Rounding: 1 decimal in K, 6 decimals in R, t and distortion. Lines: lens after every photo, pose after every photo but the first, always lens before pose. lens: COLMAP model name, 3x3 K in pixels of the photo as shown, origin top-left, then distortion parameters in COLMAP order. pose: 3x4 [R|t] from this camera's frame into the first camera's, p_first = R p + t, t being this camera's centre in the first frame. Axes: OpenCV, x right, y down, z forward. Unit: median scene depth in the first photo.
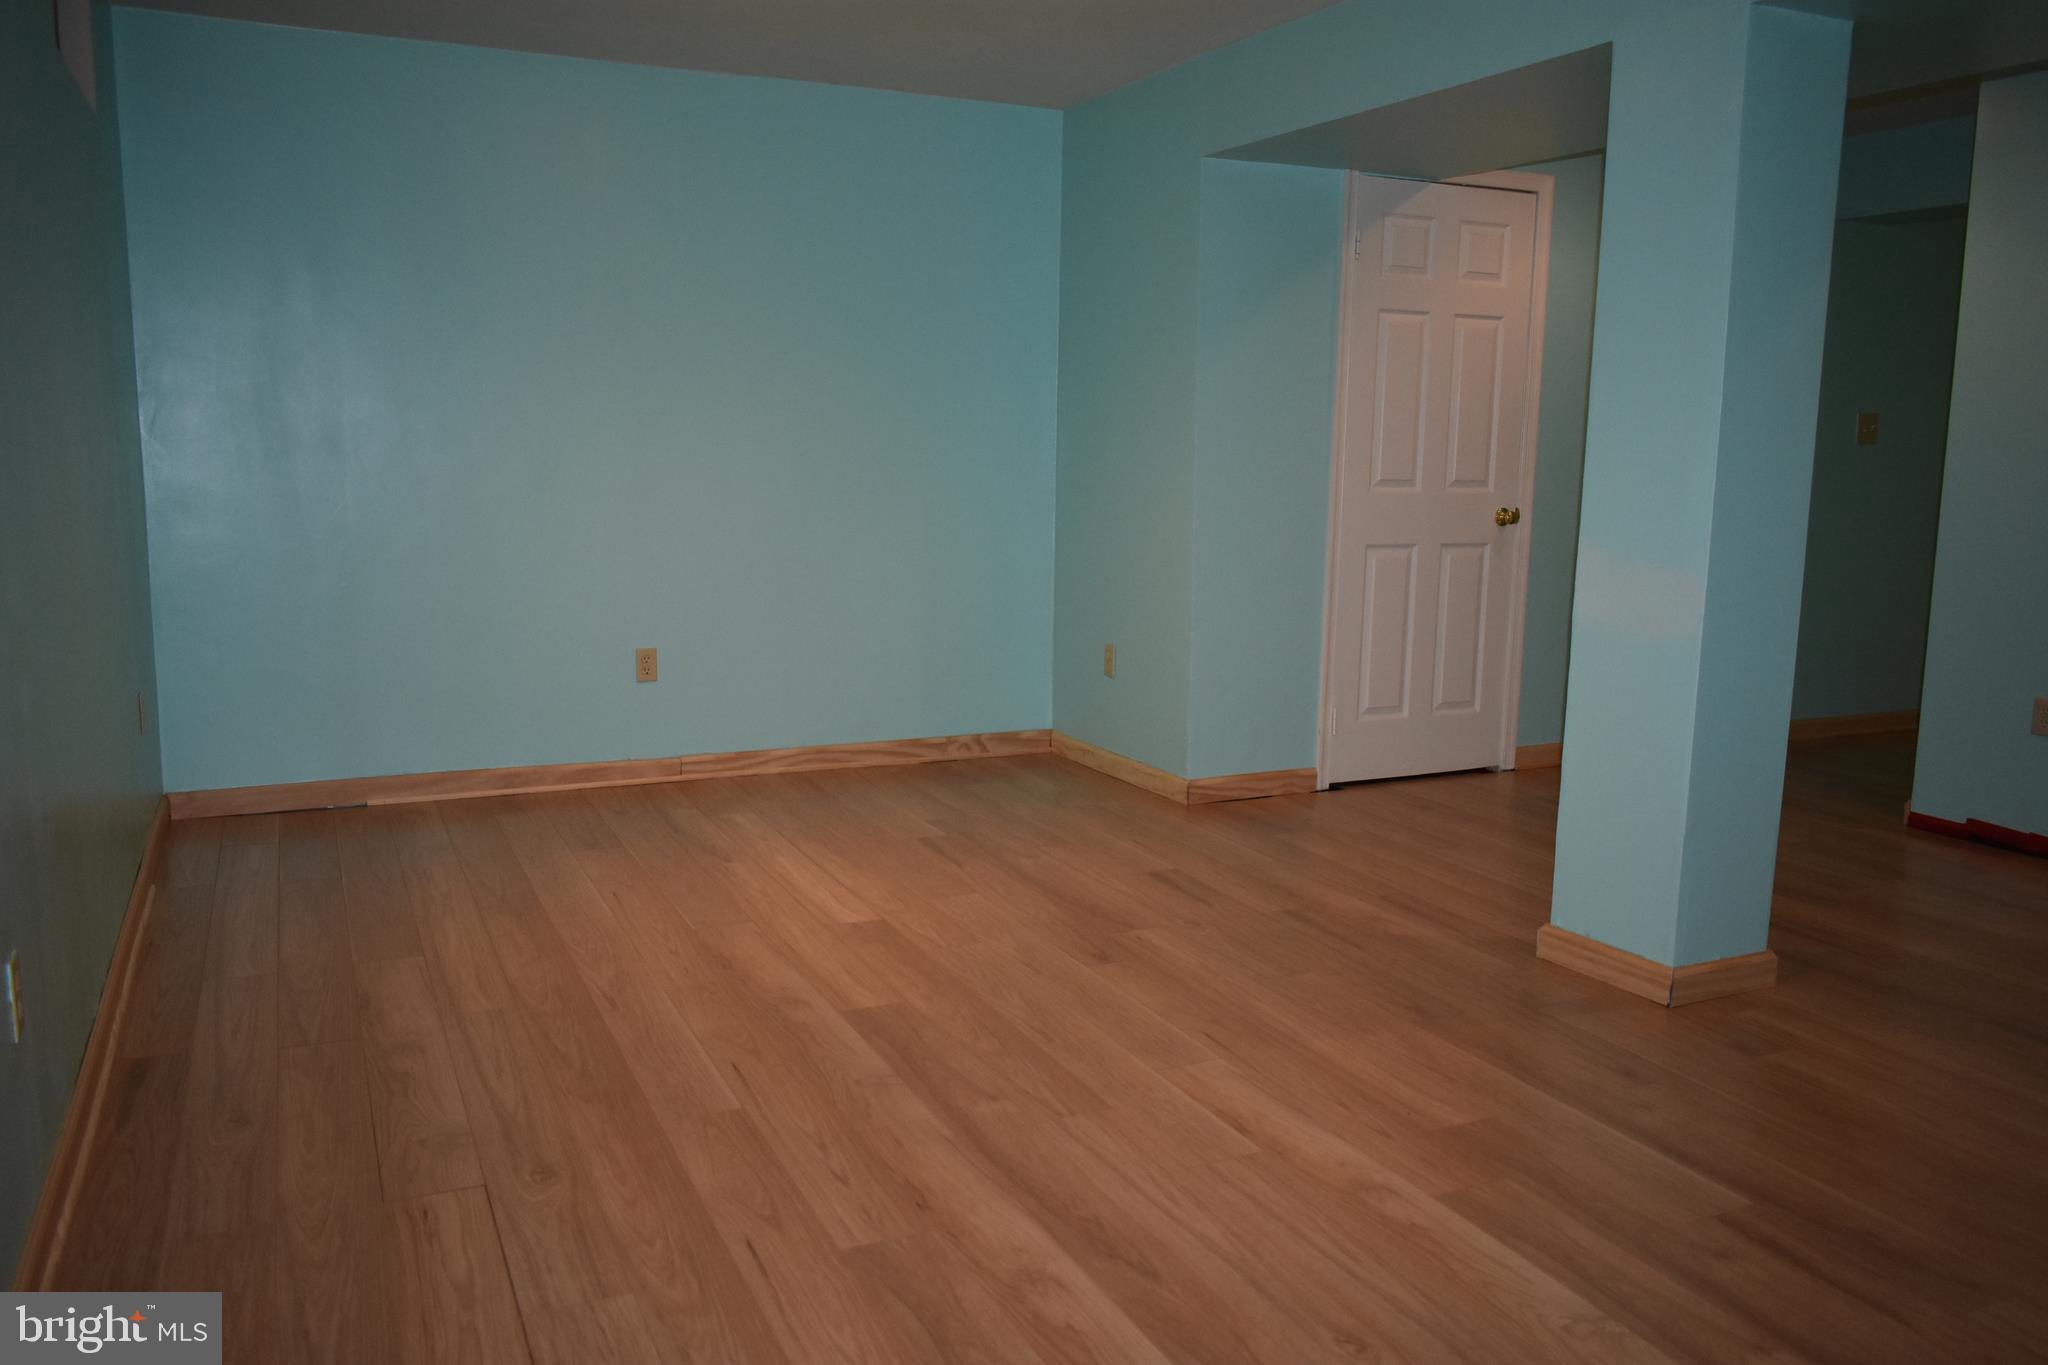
lens RADIAL K [[1569.6, 0, 1020.9], [0, 1569.6, 677.1], [0, 0, 1]] dist [-0.024142, 0.012366]
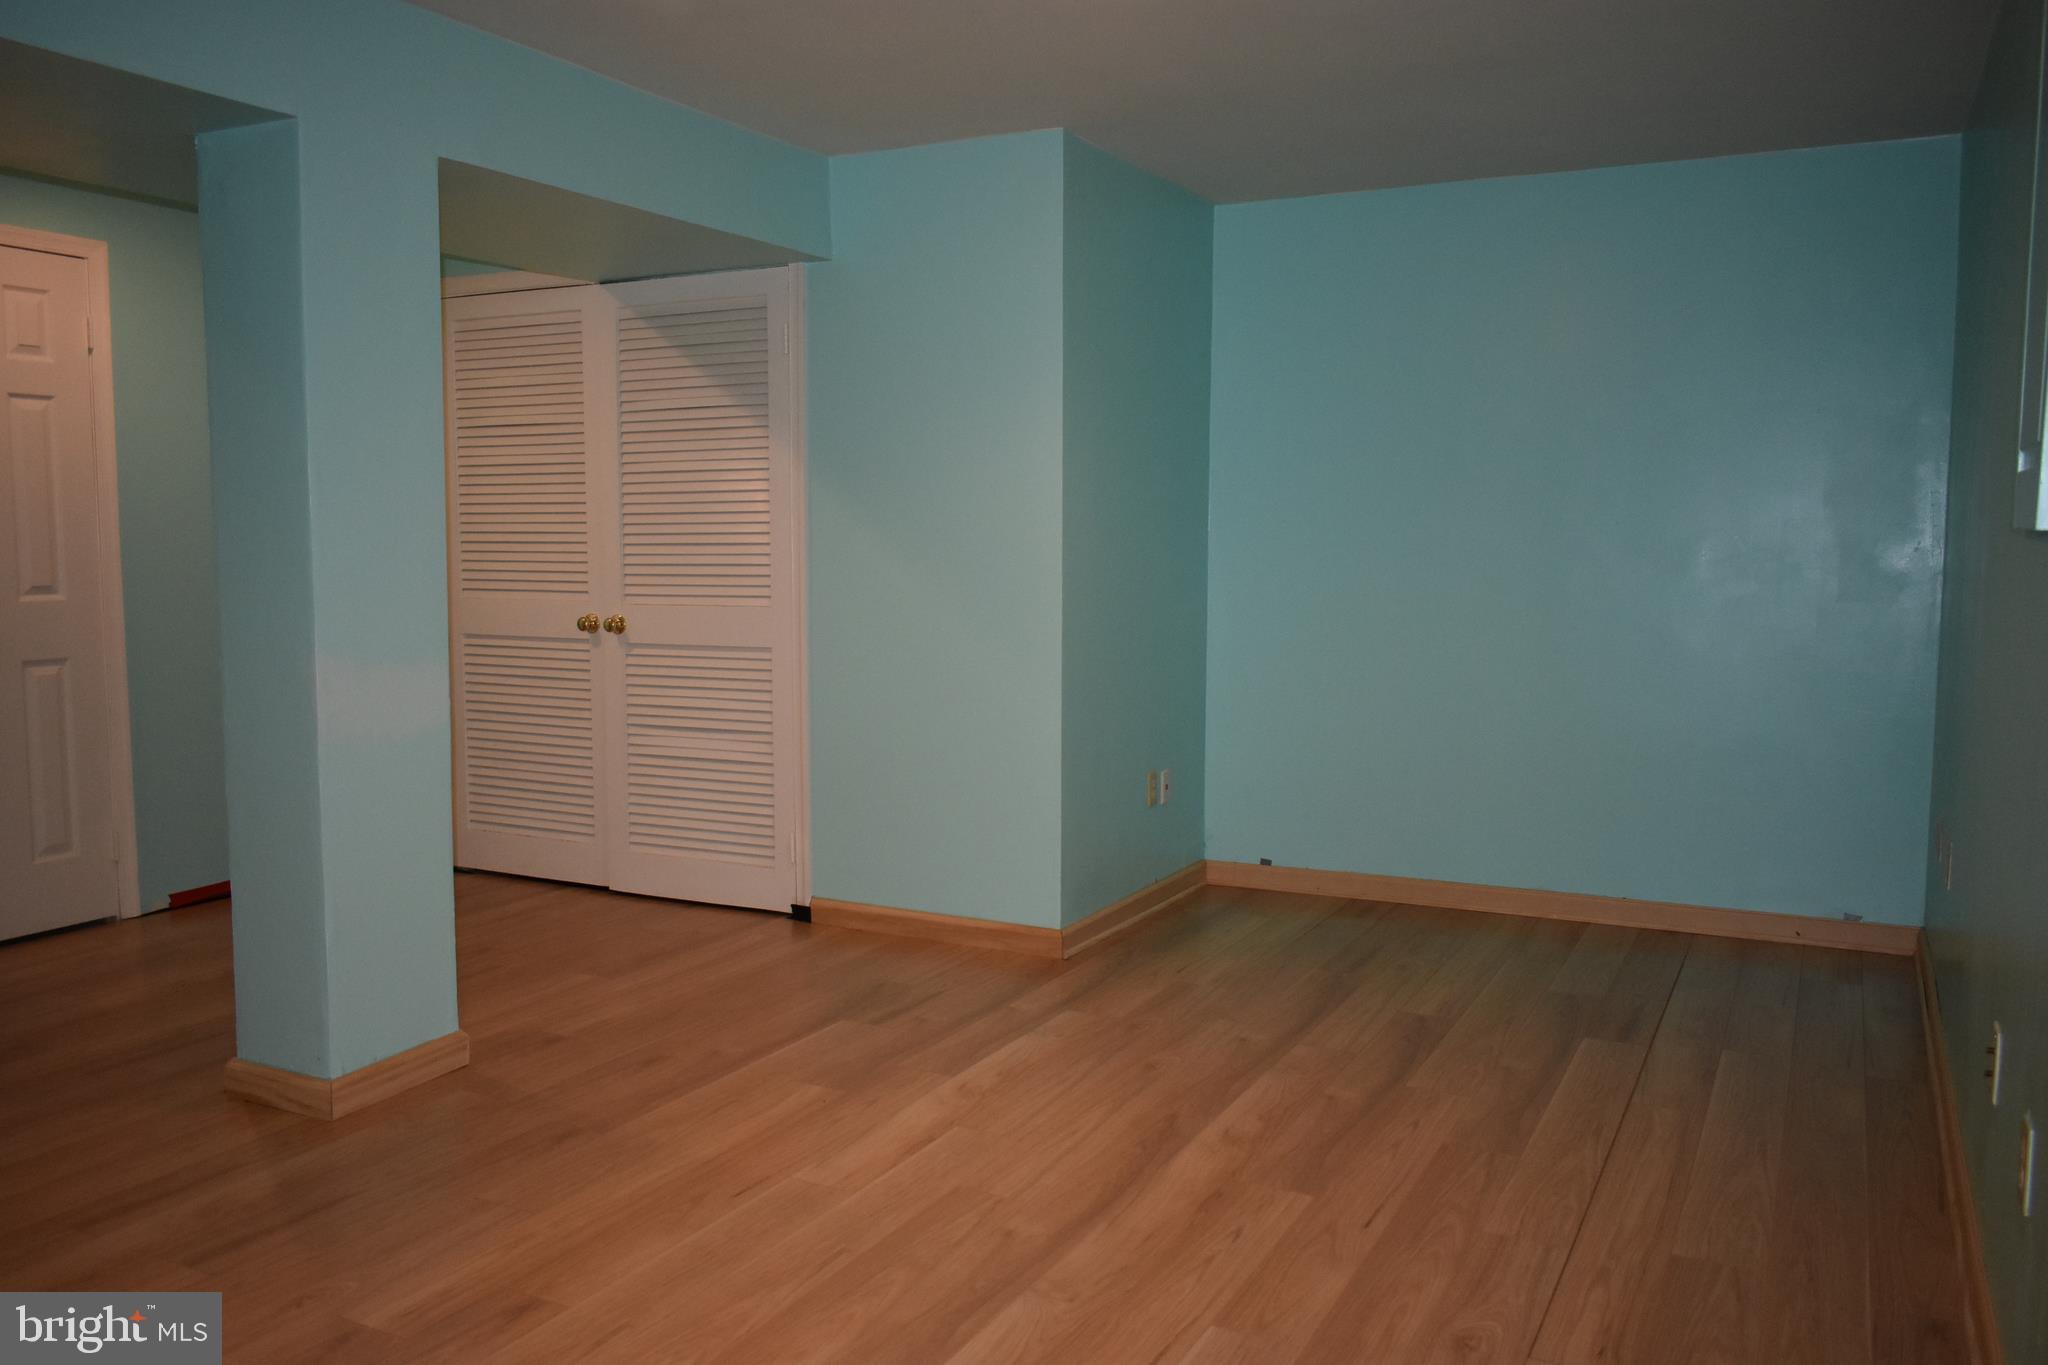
lens RADIAL K [[1569.6, 0, 1020.9], [0, 1569.6, 677.1], [0, 0, 1]] dist [-0.024142, 0.012366]
pose [[-0.603219, -0.085109, 0.793022, -0.897510], [0.113581, 0.974990, 0.191035, -0.293608], [-0.789447, 0.205308, -0.578465, 1.759759]]
